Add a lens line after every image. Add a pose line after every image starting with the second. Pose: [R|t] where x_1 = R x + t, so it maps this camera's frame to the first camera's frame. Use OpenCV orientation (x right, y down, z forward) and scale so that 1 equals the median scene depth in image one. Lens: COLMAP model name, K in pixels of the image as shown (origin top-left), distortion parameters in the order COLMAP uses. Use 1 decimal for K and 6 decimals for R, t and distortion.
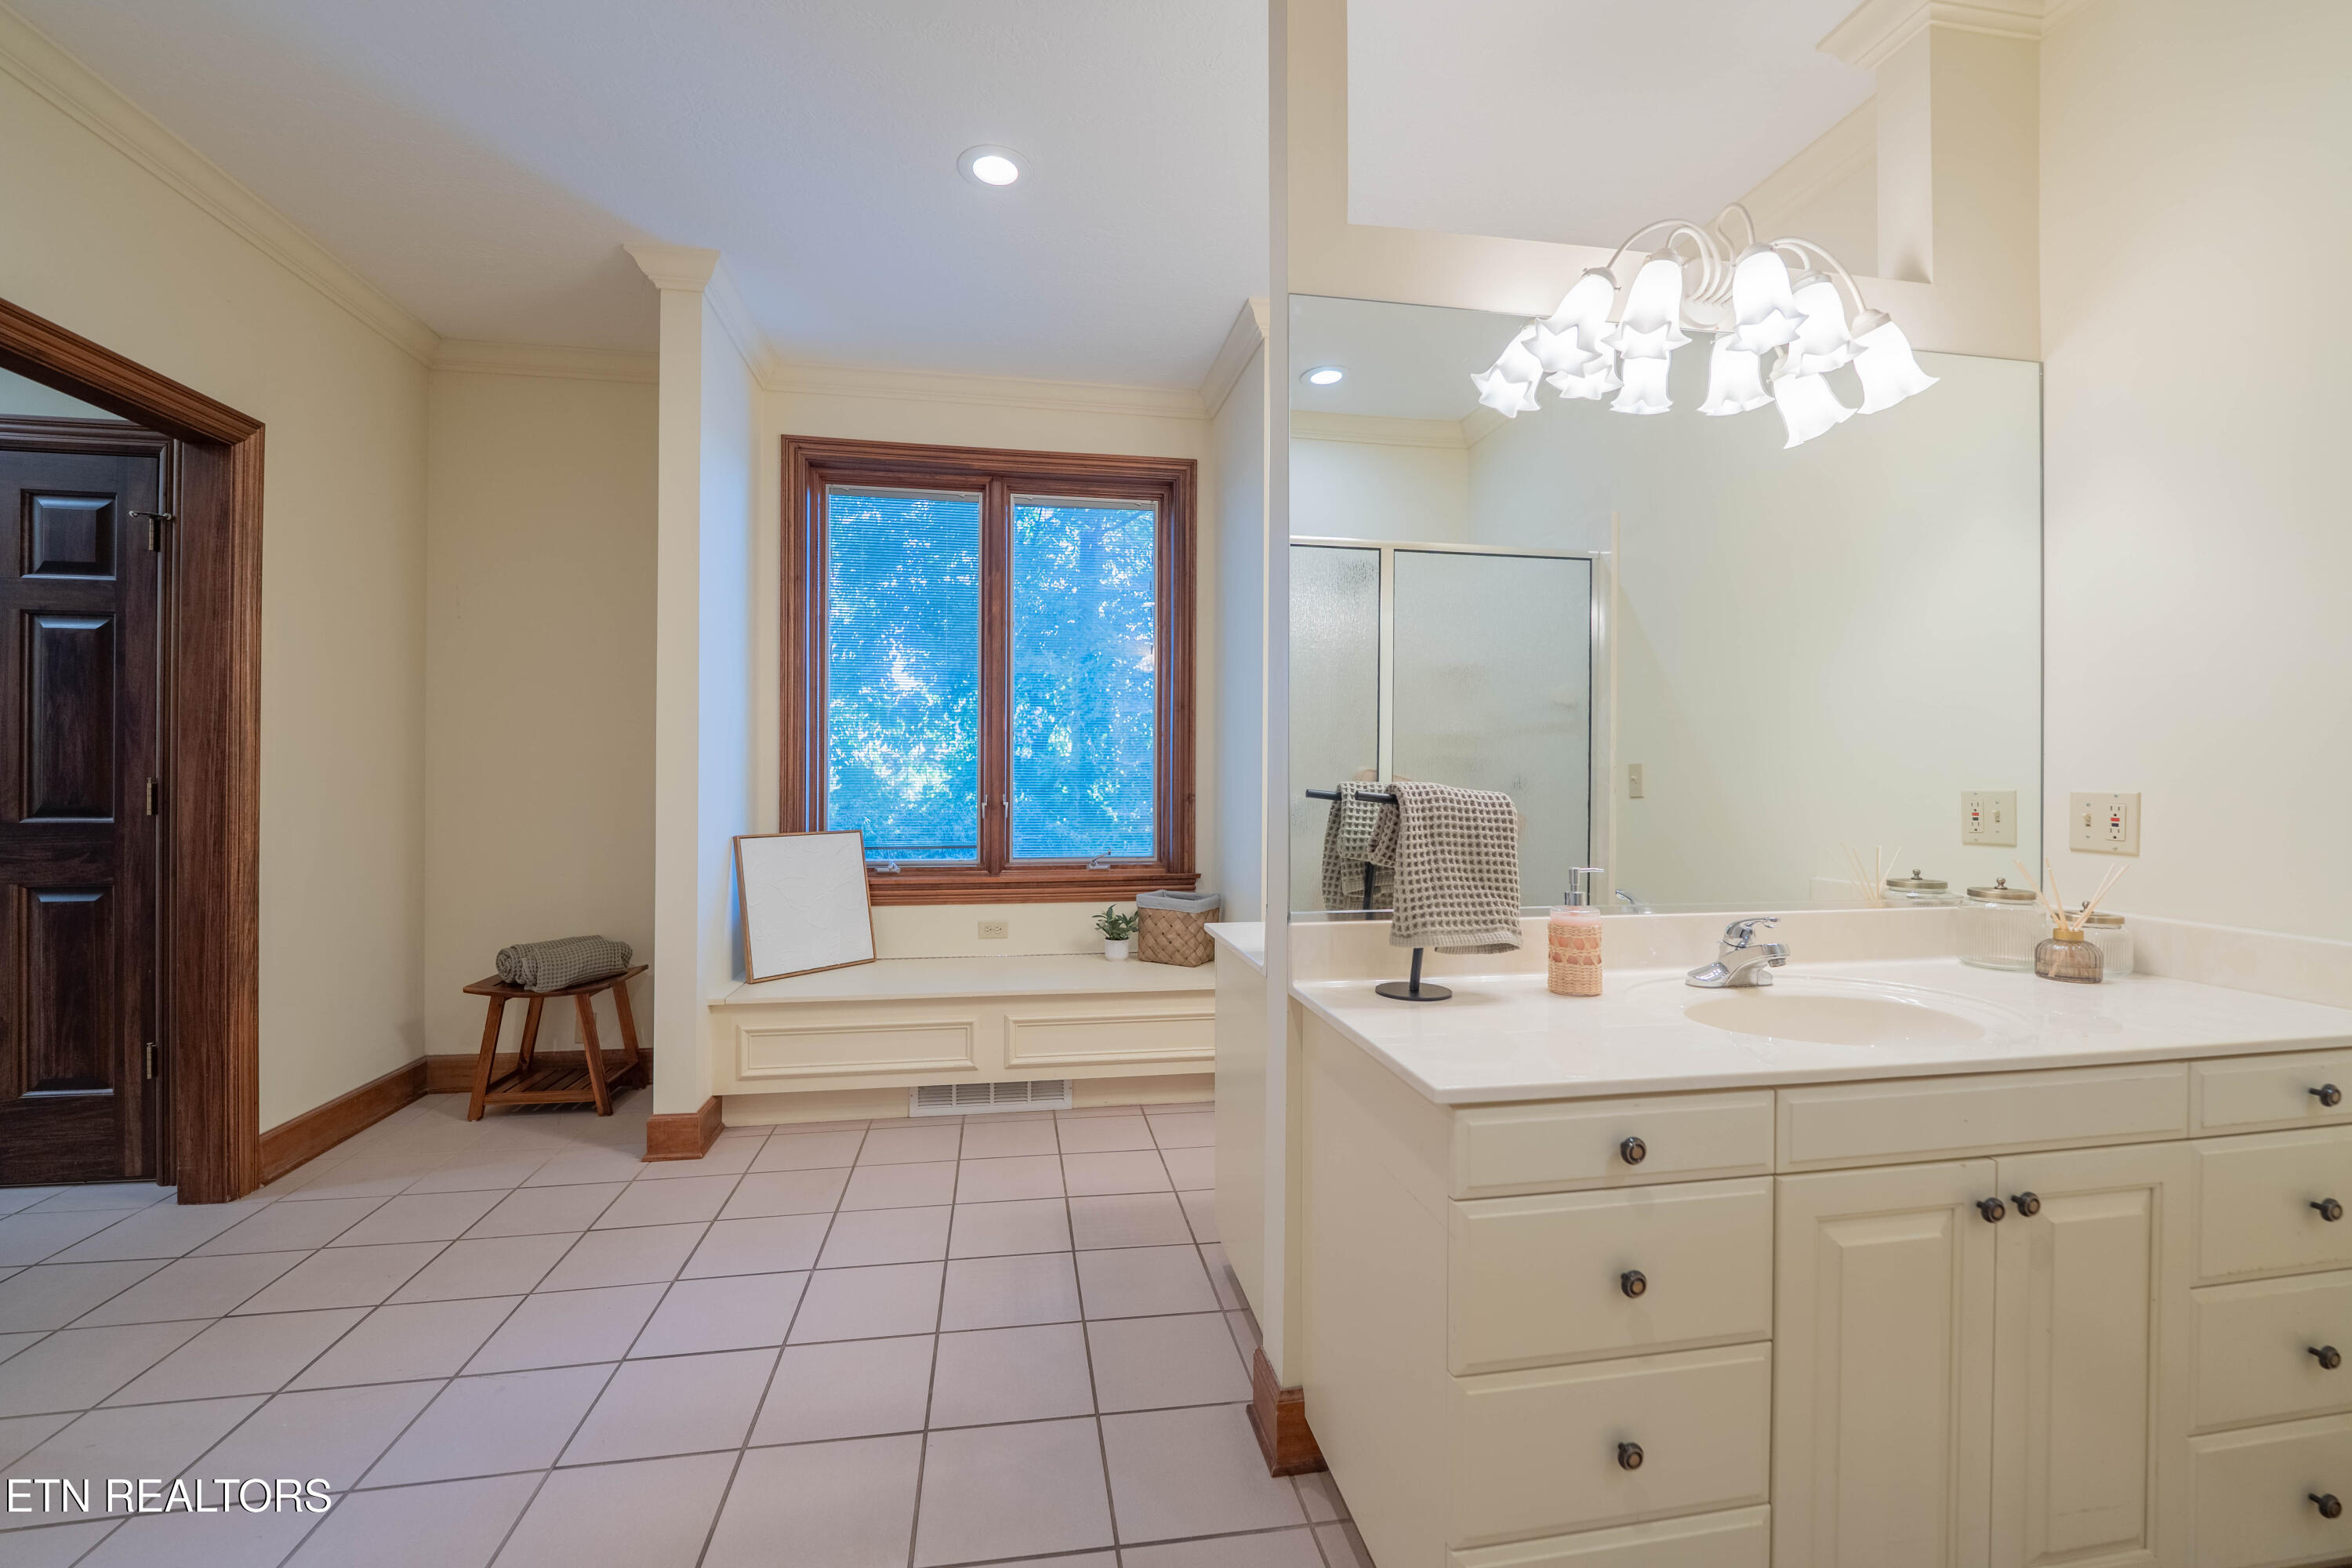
lens RADIAL K [[954.1, 0, 1168.1], [0, 954.1, 780.0], [0, 0, 1]] dist [-0.012493, 0.000475]
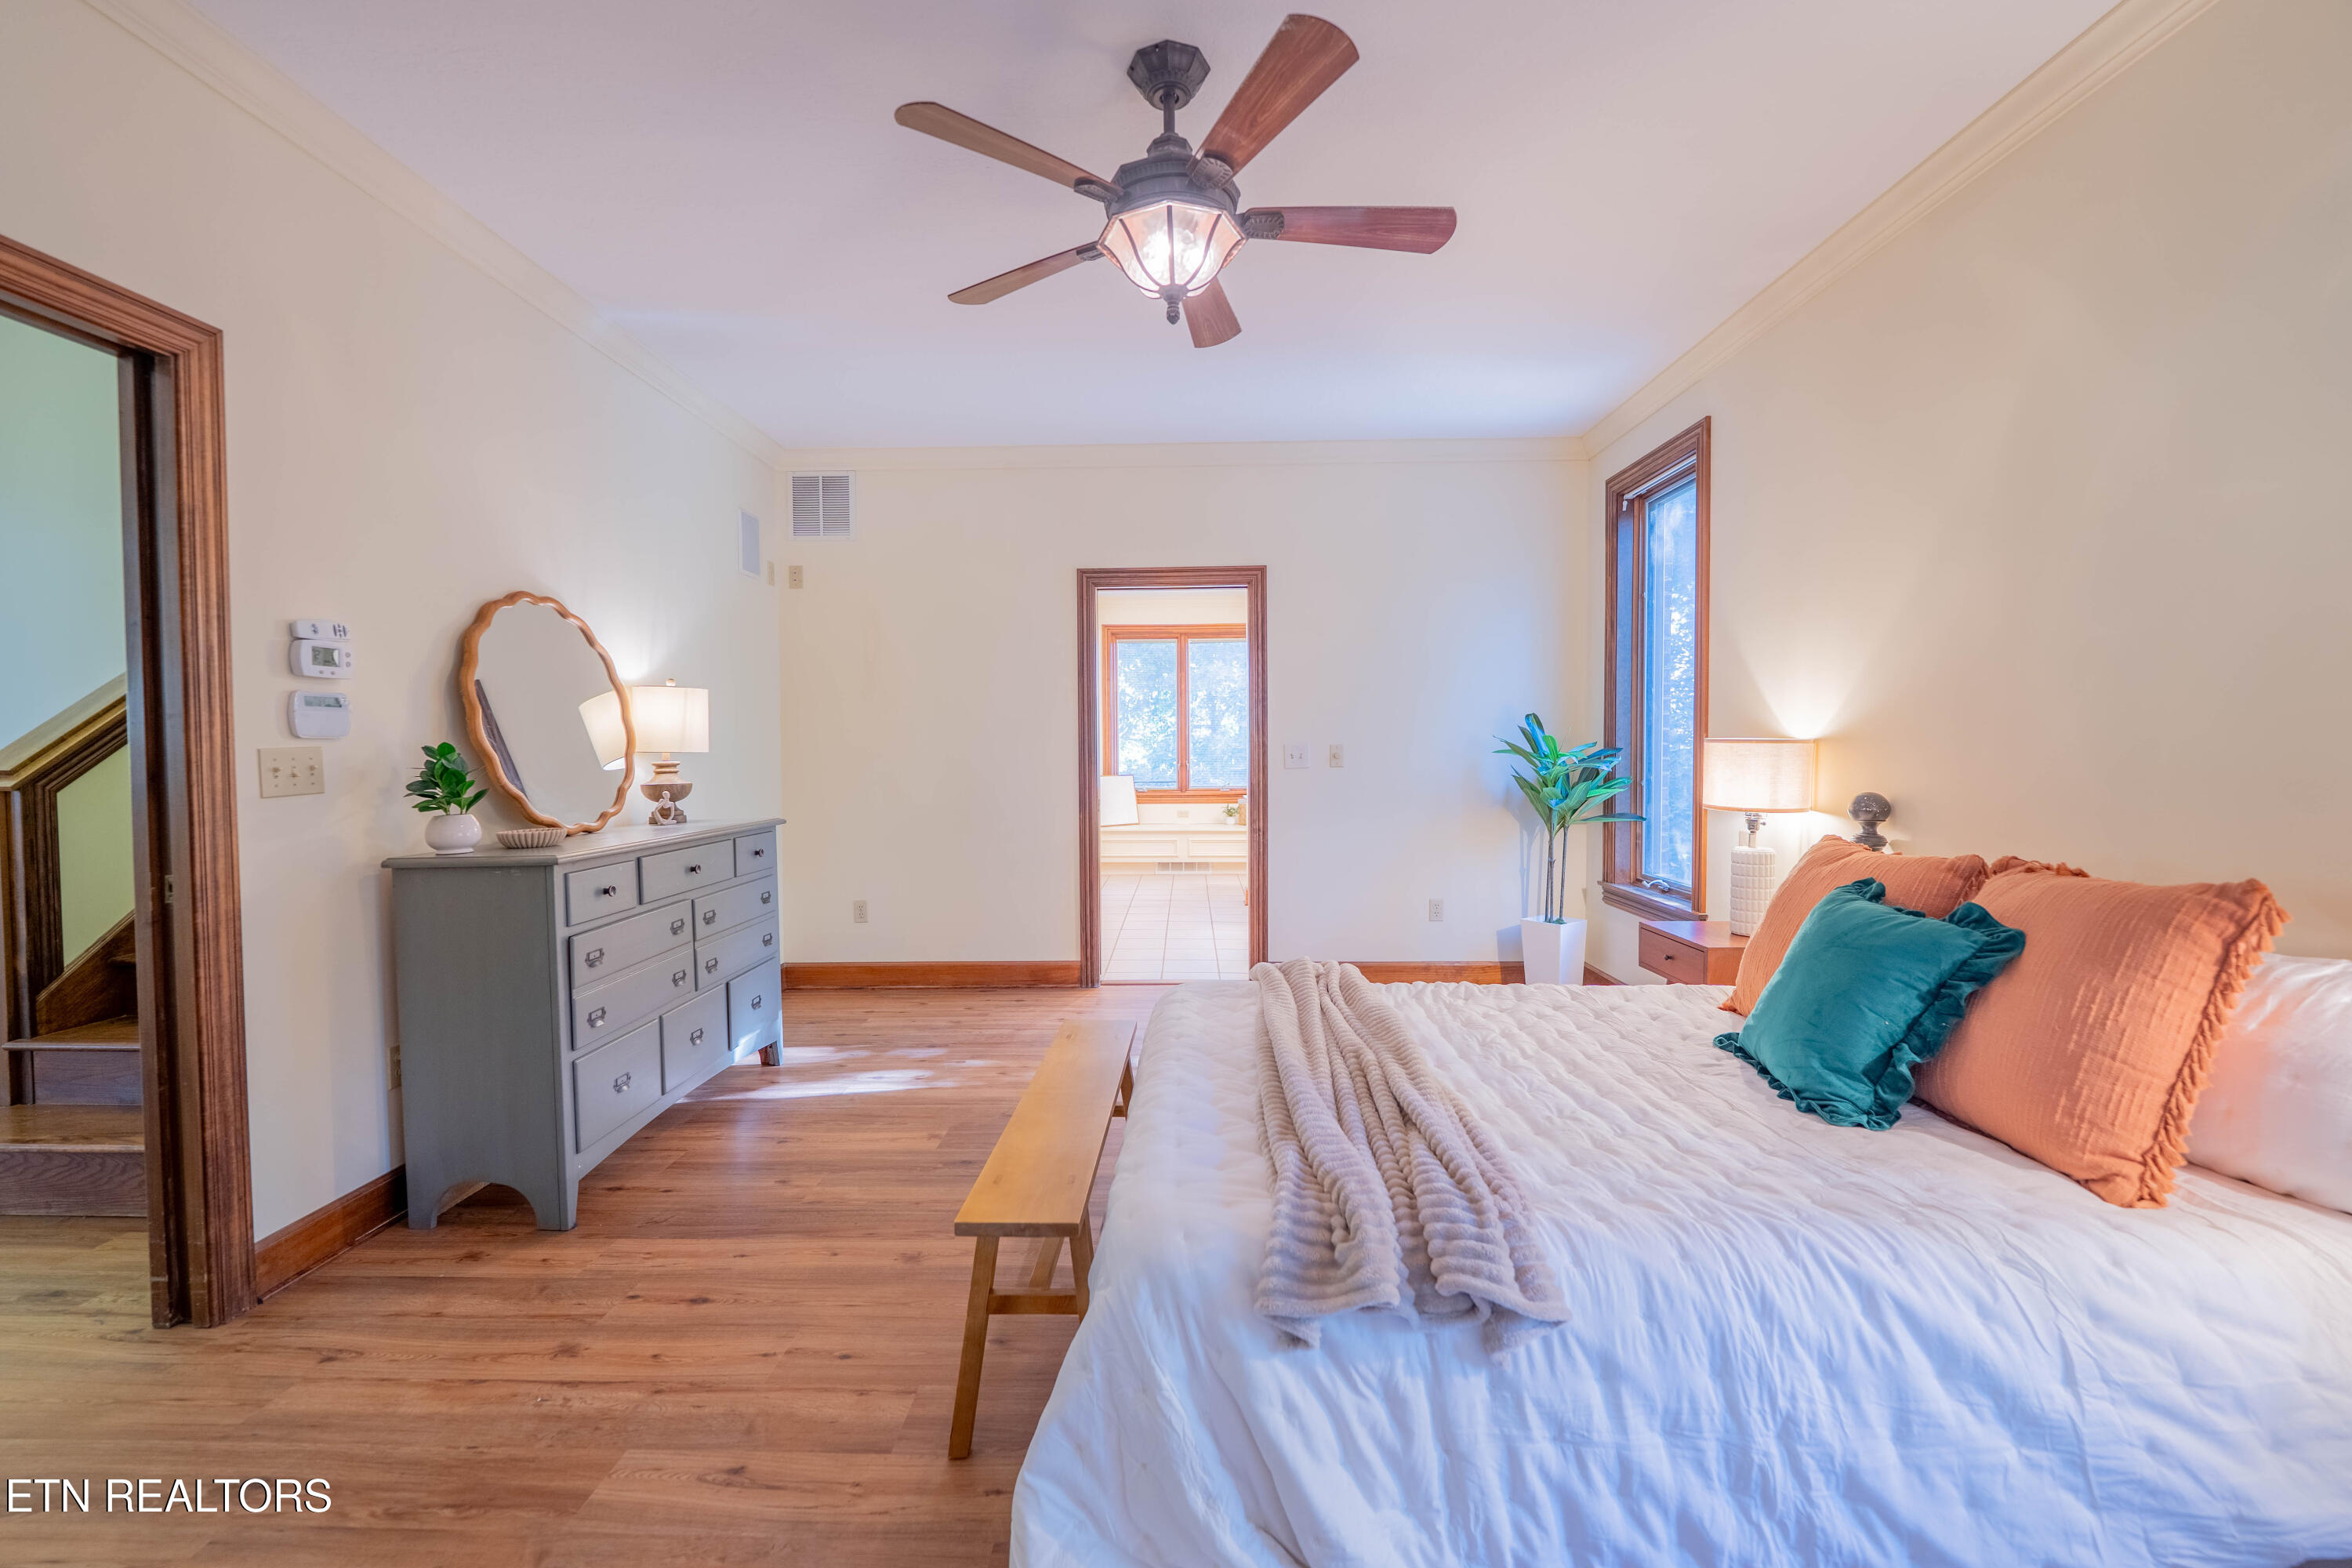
lens RADIAL K [[954.1, 0, 1168.1], [0, 954.1, 780.0], [0, 0, 1]] dist [-0.012493, 0.000475]
pose [[0.981811, -0.007283, -0.189720, 0.258115], [0.012786, 0.999532, 0.027796, -0.005487], [0.189429, -0.029716, 0.981445, -1.489432]]
